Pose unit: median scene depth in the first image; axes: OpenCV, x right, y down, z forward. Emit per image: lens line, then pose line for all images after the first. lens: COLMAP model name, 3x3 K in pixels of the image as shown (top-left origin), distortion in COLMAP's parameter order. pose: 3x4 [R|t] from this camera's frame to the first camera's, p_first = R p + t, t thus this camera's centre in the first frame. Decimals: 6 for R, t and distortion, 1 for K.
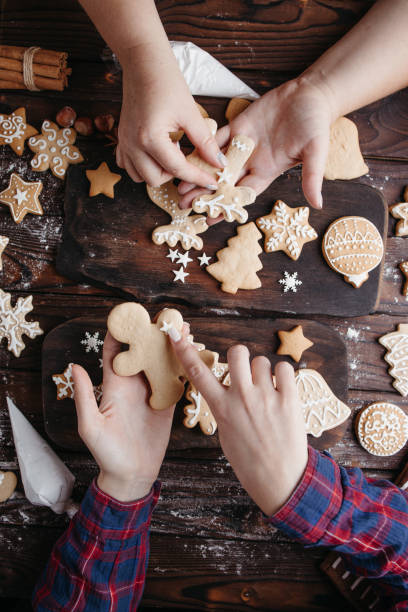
lens RADIAL K [[634.4, 0, 192.5], [0, 634.4, 299.8], [0, 0, 1]] dist [-0.050723, 0.000000]
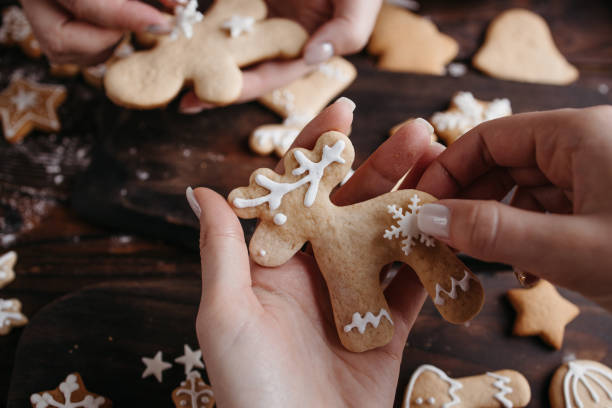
lens RADIAL K [[634.4, 0, 308.1], [0, 634.4, 218.2], [0, 0, 1]] dist [-0.050723, 0.000000]
pose [[0.993274, -0.005973, 0.115637, -0.079289], [0.065595, 0.851993, -0.519428, 0.248276], [-0.095420, 0.523519, 0.846654, 0.541225]]
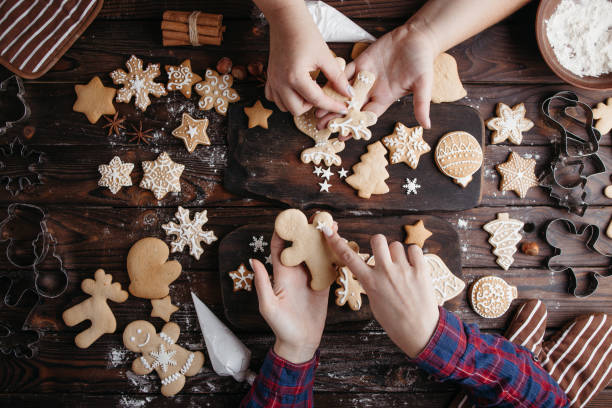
lens RADIAL K [[634.4, 0, 297.5], [0, 634.4, 208.9], [0, 0, 1]] dist [-0.050723, 0.000000]
pose [[0.997720, -0.065172, 0.017507, -0.096524], [0.064933, 0.997793, 0.013900, -0.014793], [-0.018374, -0.012731, 0.999750, -0.259856]]
